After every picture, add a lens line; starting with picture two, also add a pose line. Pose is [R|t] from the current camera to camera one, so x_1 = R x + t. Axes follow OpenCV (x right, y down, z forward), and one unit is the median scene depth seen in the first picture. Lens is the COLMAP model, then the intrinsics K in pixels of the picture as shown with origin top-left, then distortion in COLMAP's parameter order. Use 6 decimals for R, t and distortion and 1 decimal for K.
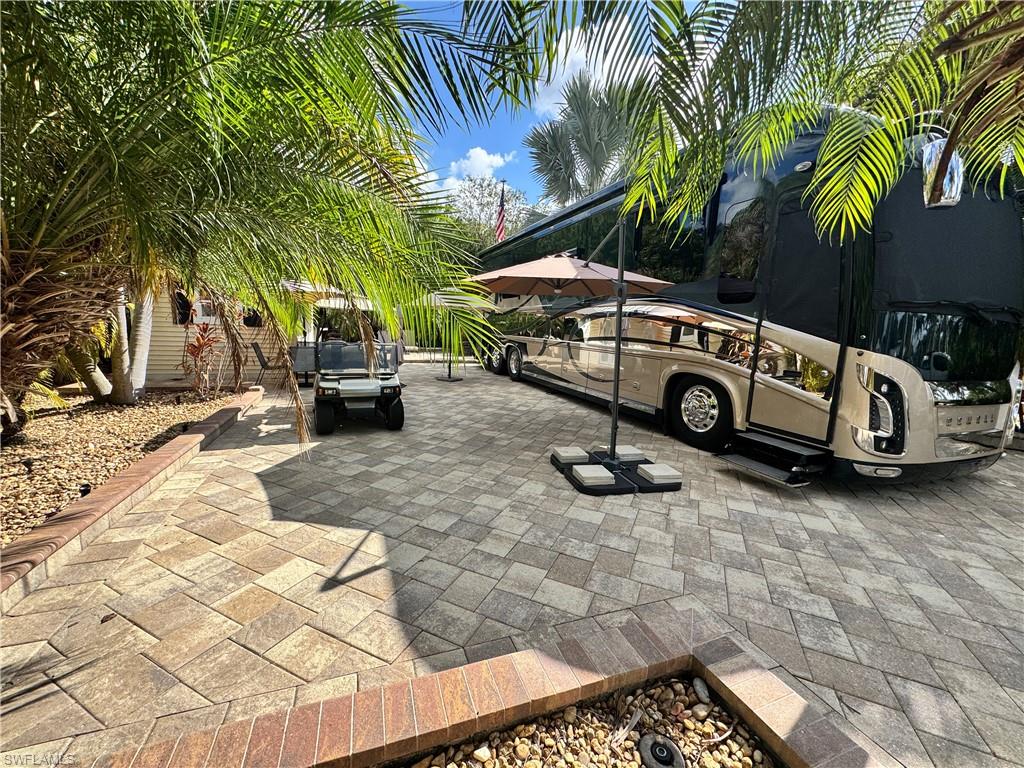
lens RADIAL K [[408.0, 0, 509.9], [0, 408.0, 386.4], [0, 0, 1]] dist [-0.000892, 0.000680]
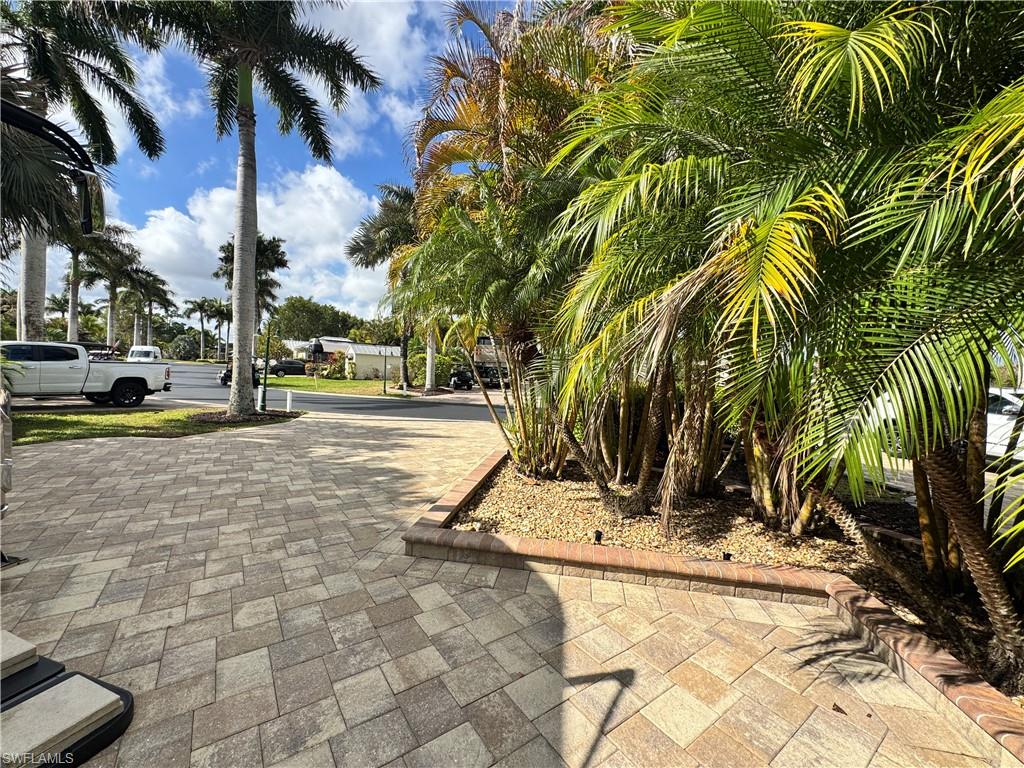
lens RADIAL K [[406.9, 0, 508.7], [0, 406.9, 387.0], [0, 0, 1]] dist [-0.002134, 0.000389]
pose [[-0.865336, -0.096870, 0.491741, -0.382285], [-0.007820, 0.983634, 0.180010, -0.200297], [-0.501131, 0.151924, -0.851931, 1.155262]]
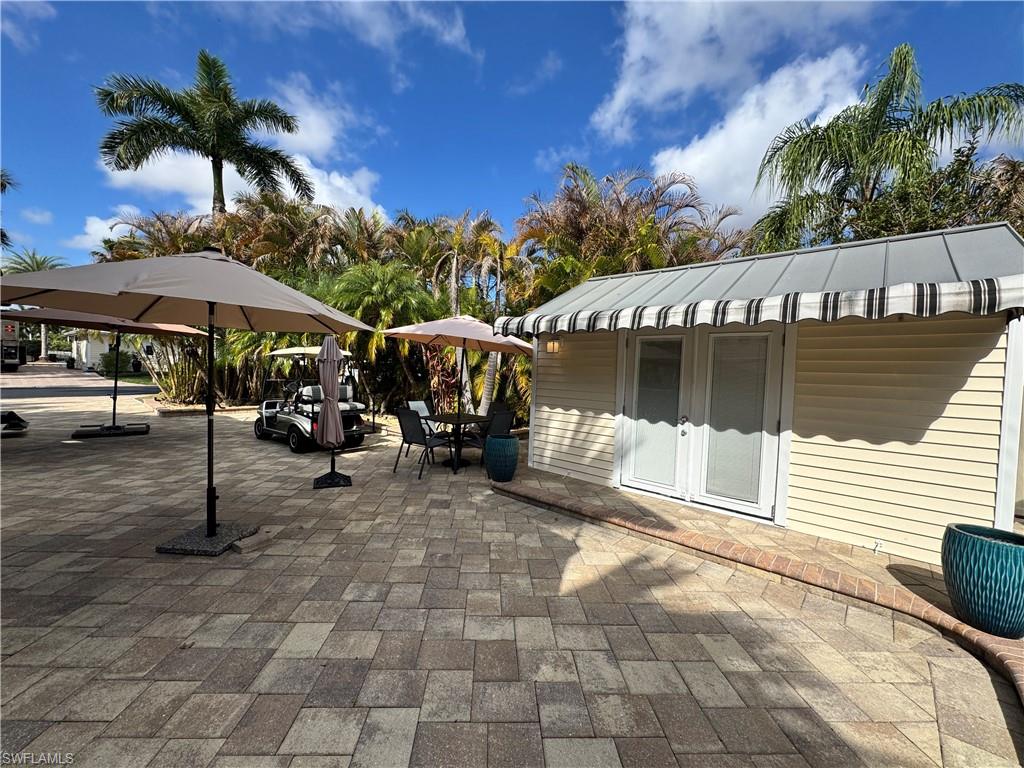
lens RADIAL K [[408.0, 0, 509.9], [0, 408.0, 386.4], [0, 0, 1]] dist [-0.000892, 0.000680]
pose [[-0.886547, -0.046820, -0.460263, -0.596212], [-0.134147, 0.978141, 0.158889, -0.653138], [0.442763, 0.202606, -0.873448, 4.075162]]
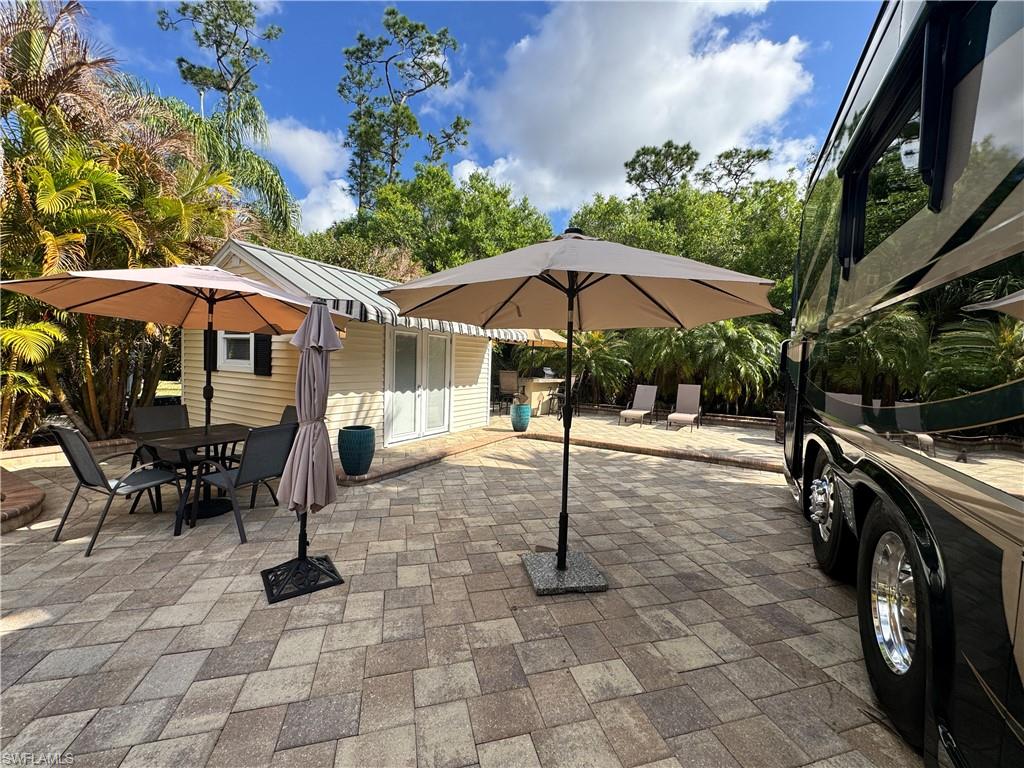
lens RADIAL K [[408.0, 0, 509.9], [0, 408.0, 386.4], [0, 0, 1]] dist [-0.000892, 0.000680]
pose [[0.649663, 0.028624, -0.759683, 0.110098], [-0.123592, 0.989973, -0.068392, -0.359576], [0.750108, 0.138323, 0.646687, 2.348695]]
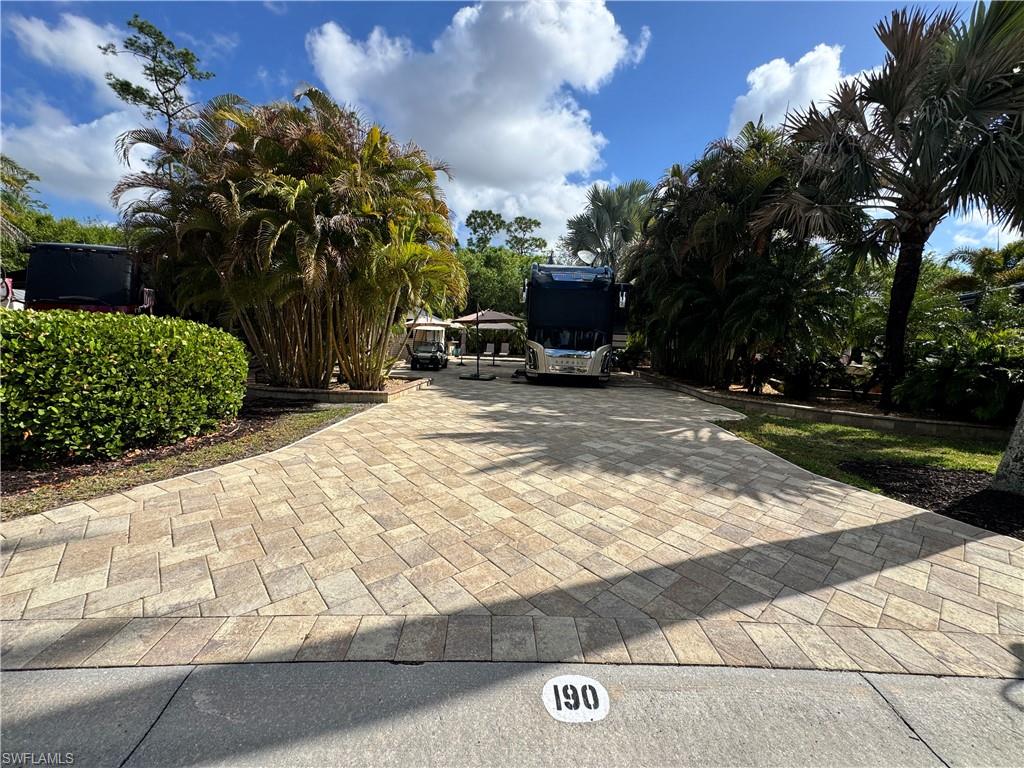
lens RADIAL K [[408.0, 0, 509.9], [0, 408.0, 386.4], [0, 0, 1]] dist [-0.000892, 0.000680]
pose [[0.915919, 0.046852, -0.398619, 2.109728], [-0.068249, 0.996880, -0.039648, 0.450712], [0.395517, 0.063520, 0.916259, -2.208583]]
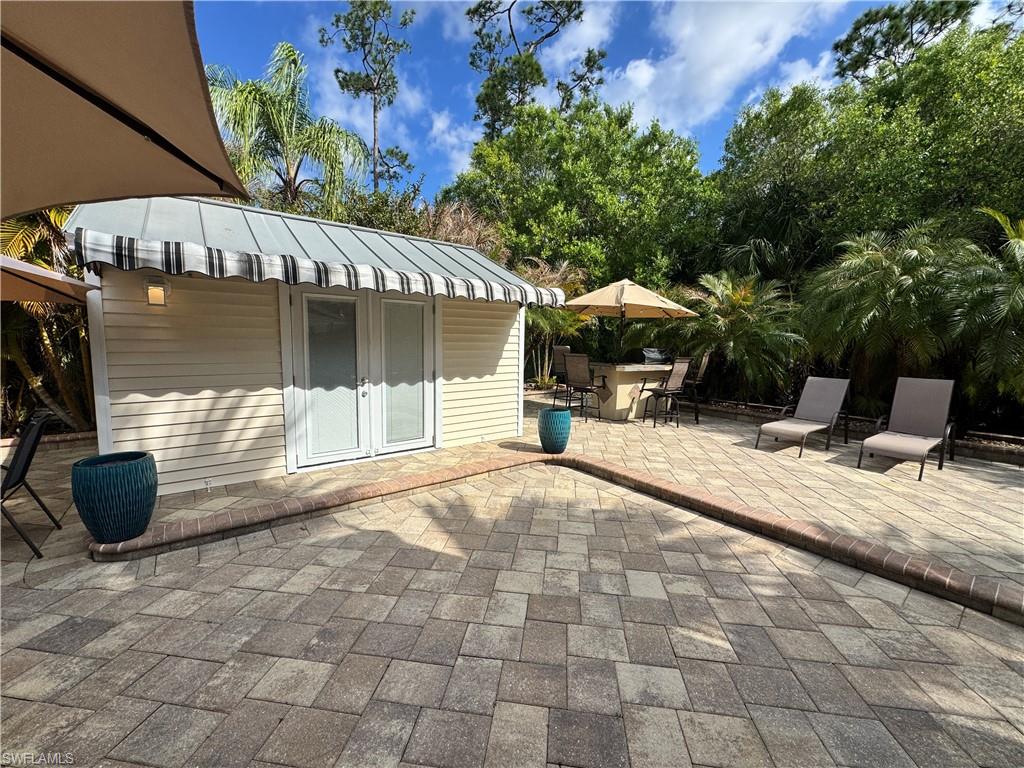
lens RADIAL K [[408.0, 0, 509.9], [0, 408.0, 386.4], [0, 0, 1]] dist [-0.000892, 0.000680]
pose [[0.295946, 0.073826, -0.952347, -0.298560], [-0.148643, 0.988423, 0.030431, -0.521630], [0.943568, 0.132554, 0.303493, 3.309966]]
